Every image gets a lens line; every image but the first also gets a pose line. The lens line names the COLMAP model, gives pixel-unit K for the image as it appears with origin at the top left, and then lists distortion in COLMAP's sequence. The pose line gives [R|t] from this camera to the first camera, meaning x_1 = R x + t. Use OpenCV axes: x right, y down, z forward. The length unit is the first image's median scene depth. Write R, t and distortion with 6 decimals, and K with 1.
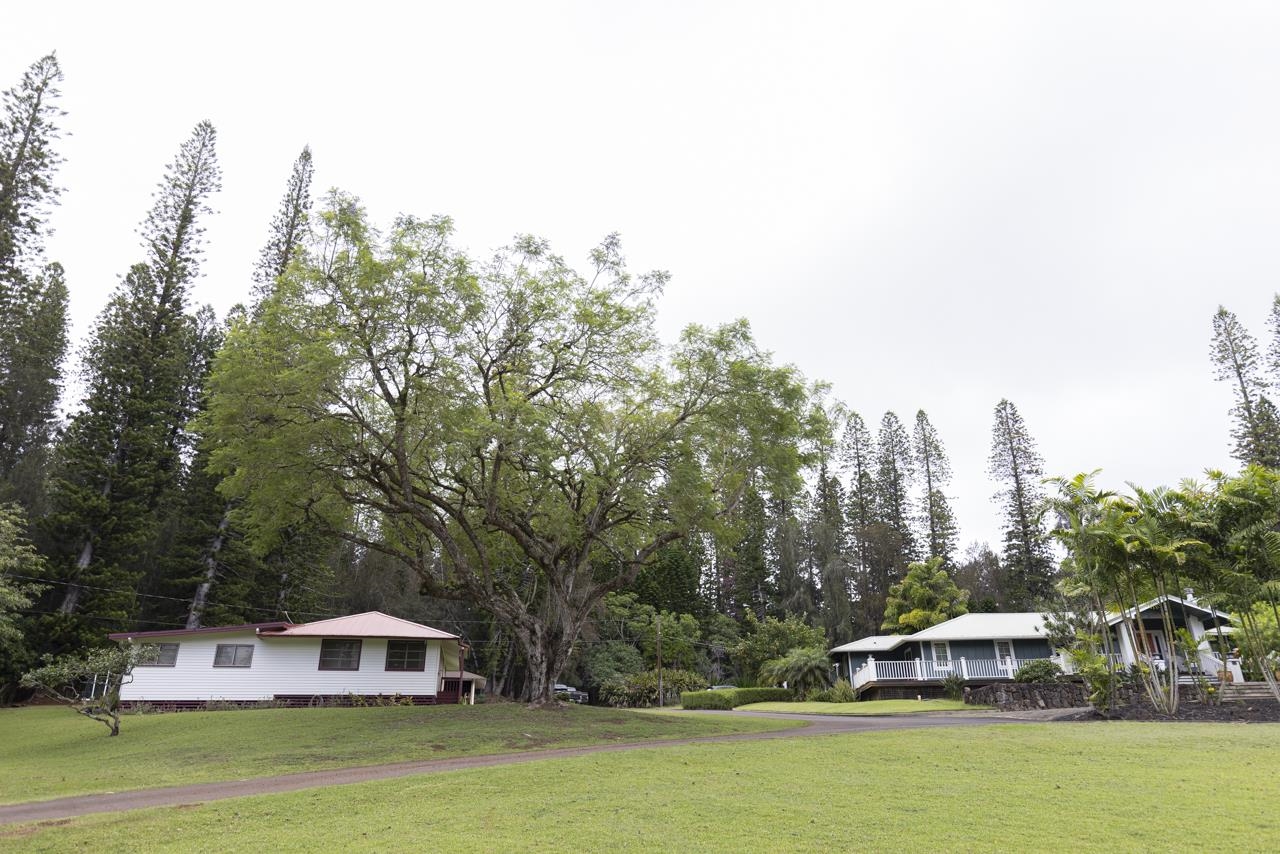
lens RADIAL K [[833.8, 0, 640.5], [0, 833.8, 426.8], [0, 0, 1]] dist [0.000466, -0.004624]
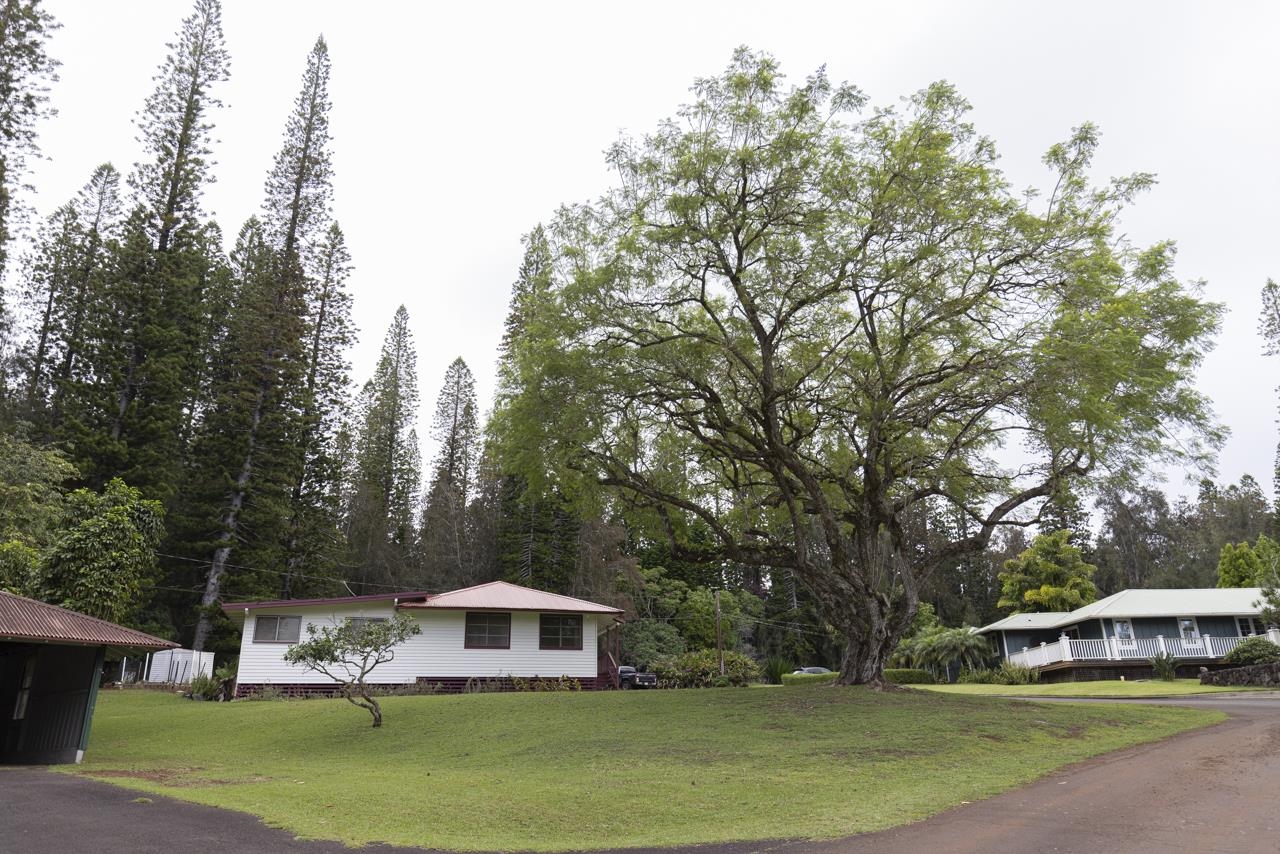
lens RADIAL K [[902.3, 0, 640.1], [0, 902.3, 427.7], [0, 0, 1]] dist [-0.004486, 0.001134]
pose [[0.993595, 0.028351, 0.109383, -0.231626], [-0.032645, 0.998757, 0.037669, 0.020241], [-0.108179, -0.040998, 0.993286, 0.058590]]
